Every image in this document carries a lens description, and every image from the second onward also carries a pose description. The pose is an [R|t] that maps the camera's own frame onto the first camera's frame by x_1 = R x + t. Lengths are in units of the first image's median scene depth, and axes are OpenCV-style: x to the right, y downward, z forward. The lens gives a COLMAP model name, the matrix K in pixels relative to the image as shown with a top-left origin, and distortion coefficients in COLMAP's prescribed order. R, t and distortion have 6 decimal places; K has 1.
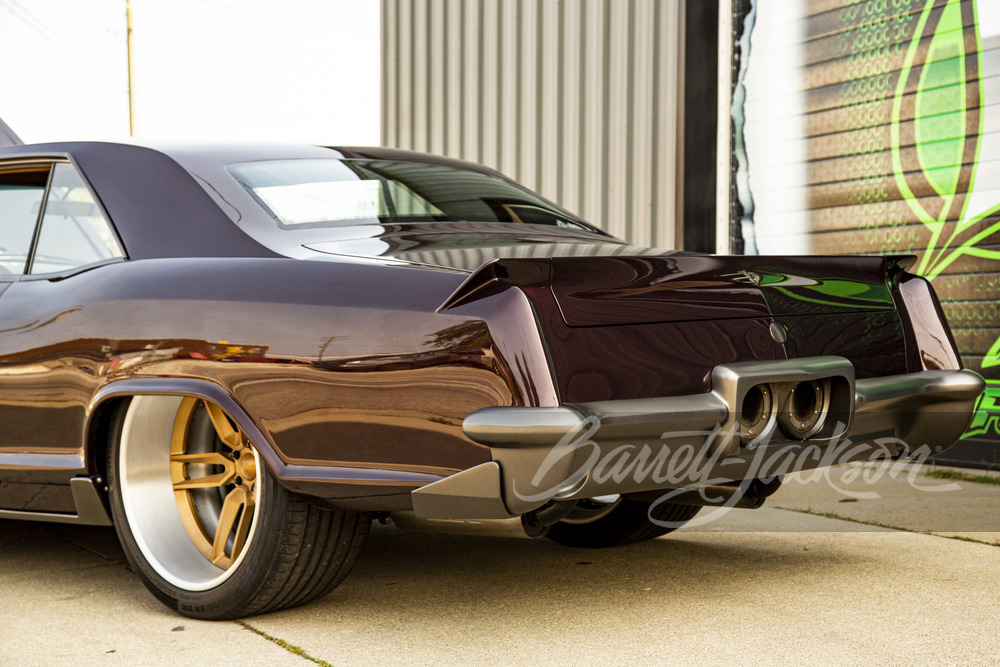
lens RADIAL K [[2017.7, 0, 537.9], [0, 2017.7, 334.1], [0, 0, 1]] dist [0.373079, 0.051903]
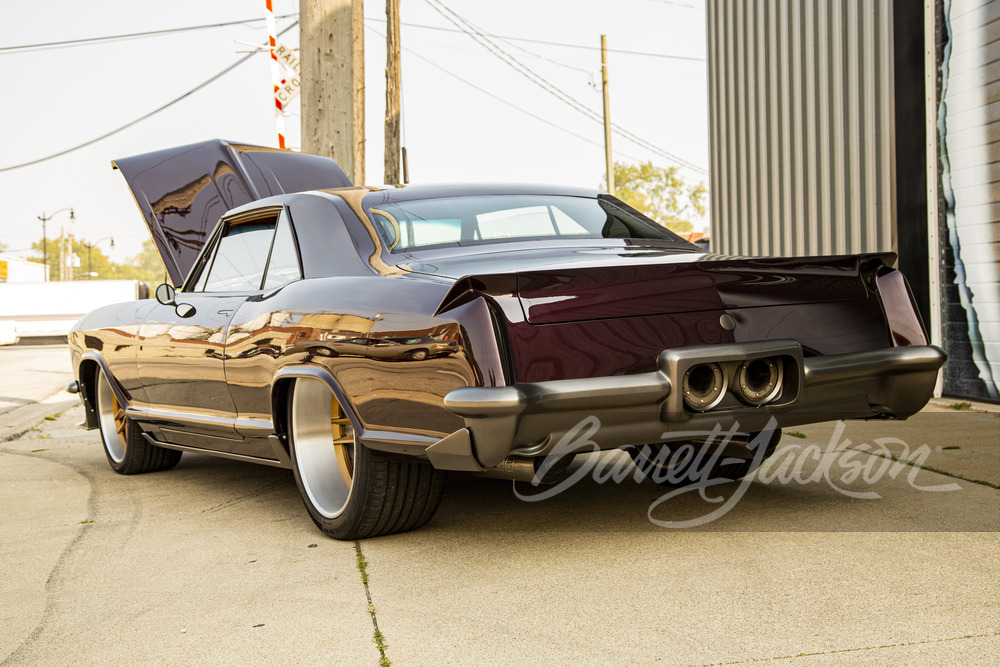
lens RADIAL K [[1579.6, 0, 506.4], [0, 1579.6, 289.4], [0, 0, 1]] dist [0.223526, -0.052720]
pose [[0.954513, -0.031464, -0.296505, 0.252598], [0.028832, 0.999496, -0.013248, -0.010717], [0.296772, 0.004097, 0.954940, 0.011434]]
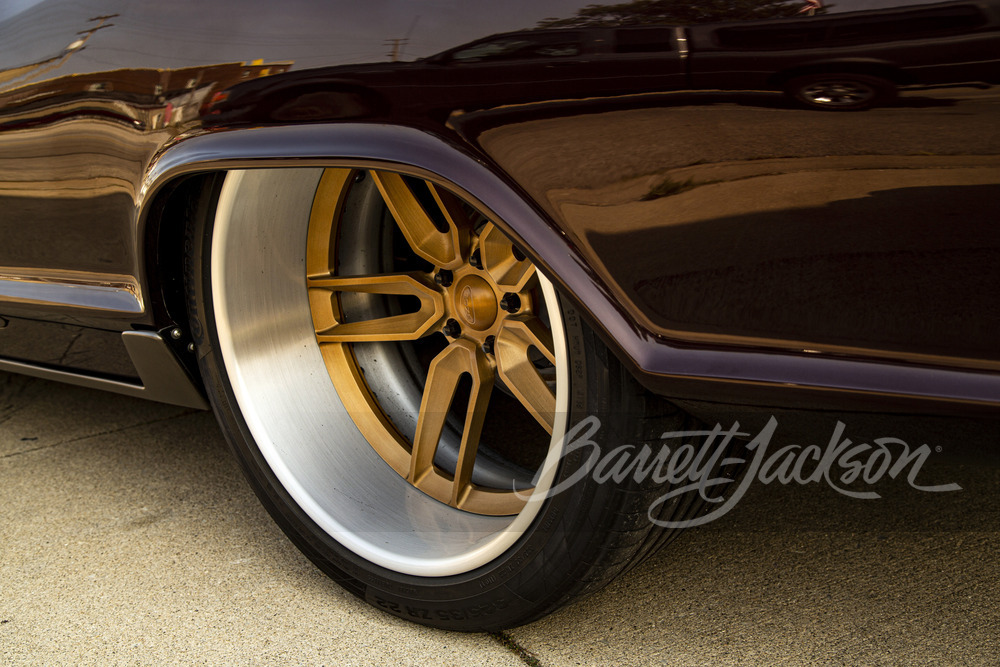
lens RADIAL K [[1205.2, 0, 500.0], [0, 1205.2, 333.5], [0, 0, 1]] dist [0.077633, 0.018401]
pose [[0.996710, -0.065433, 0.047830, -0.145466], [0.054694, 0.978500, 0.198864, 0.014690], [-0.059814, -0.195593, 0.978859, 0.690763]]
